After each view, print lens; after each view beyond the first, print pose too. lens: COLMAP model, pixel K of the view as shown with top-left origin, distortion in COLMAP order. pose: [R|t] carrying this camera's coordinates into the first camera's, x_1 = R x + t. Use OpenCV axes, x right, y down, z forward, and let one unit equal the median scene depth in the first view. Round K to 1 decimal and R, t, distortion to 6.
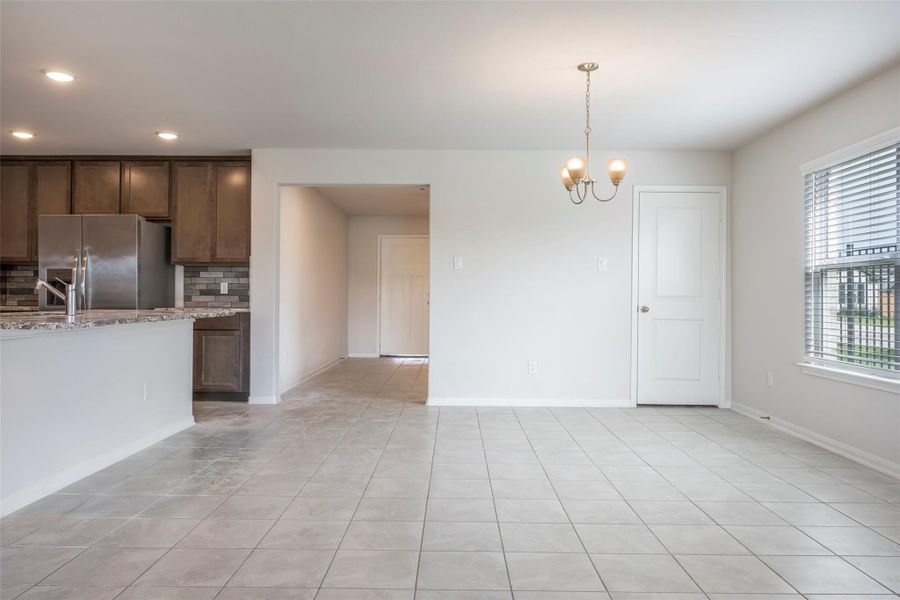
lens RADIAL K [[607.3, 0, 450.0], [0, 607.3, 300.0], [0, 0, 1]] dist [-0.006206, -0.002744]
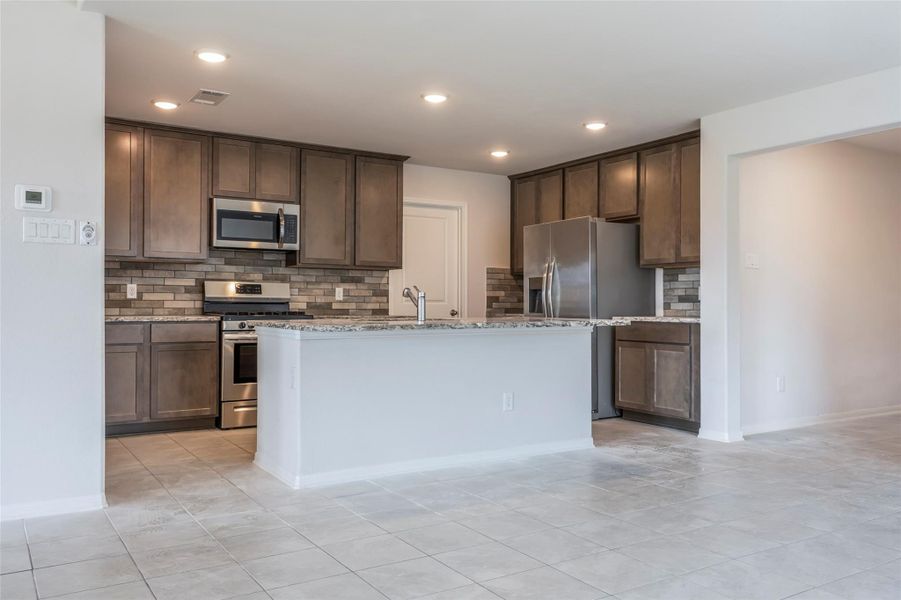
lens RADIAL K [[712.6, 0, 450.5], [0, 712.6, 300.0], [0, 0, 1]] dist [0.009096, 0.001633]
pose [[0.557548, -0.010464, -0.830079, 0.264253], [-0.002278, 0.999898, -0.014134, 0.004268], [0.830141, 0.009772, 0.557467, 0.202852]]
